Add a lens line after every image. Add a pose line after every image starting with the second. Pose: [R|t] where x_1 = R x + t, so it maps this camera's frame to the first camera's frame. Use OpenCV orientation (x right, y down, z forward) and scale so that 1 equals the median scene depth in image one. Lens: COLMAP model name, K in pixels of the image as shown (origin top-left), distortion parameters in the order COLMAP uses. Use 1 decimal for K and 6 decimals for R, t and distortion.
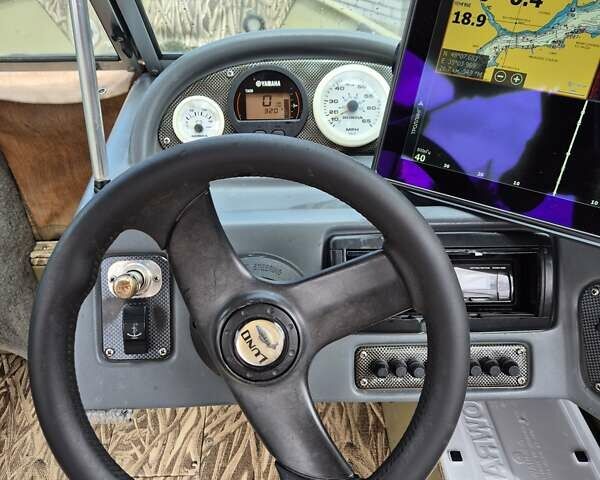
lens RADIAL K [[513.9, 0, 300.0], [0, 513.9, 240.0], [0, 0, 1]] dist [0.070561, -0.075738]
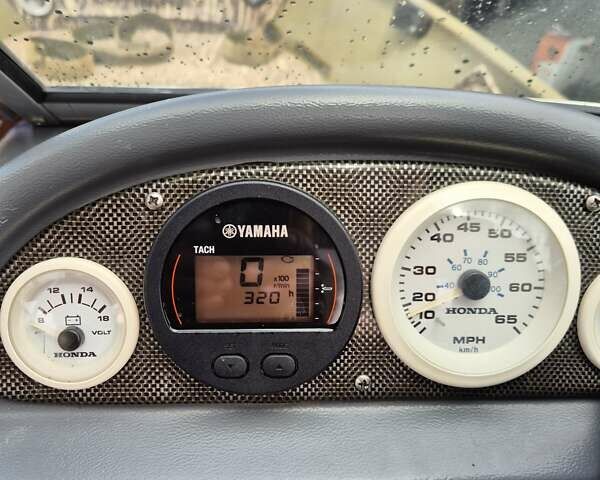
lens RADIAL K [[513.9, 0, 300.0], [0, 513.9, 240.0], [0, 0, 1]] dist [0.070561, -0.075738]
pose [[0.999688, 0.024882, -0.002281, -0.028346], [-0.024660, 0.997212, 0.070426, -0.321048], [0.004027, -0.070348, 0.997514, 0.626039]]
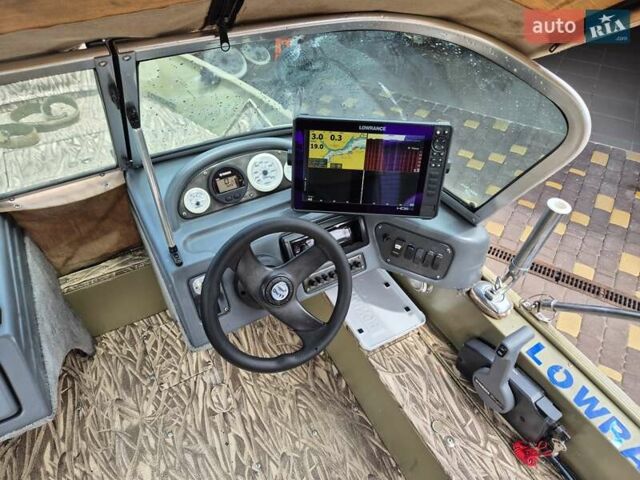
lens RADIAL K [[448.7, 0, 320.0], [0, 448.7, 240.0], [0, 0, 1]] dist [0.003190, -0.037114]
pose [[0.879918, -0.317004, 0.353911, -0.443611], [0.243136, 0.940387, 0.237819, -0.384713], [-0.408203, -0.123212, 0.904538, -0.798332]]
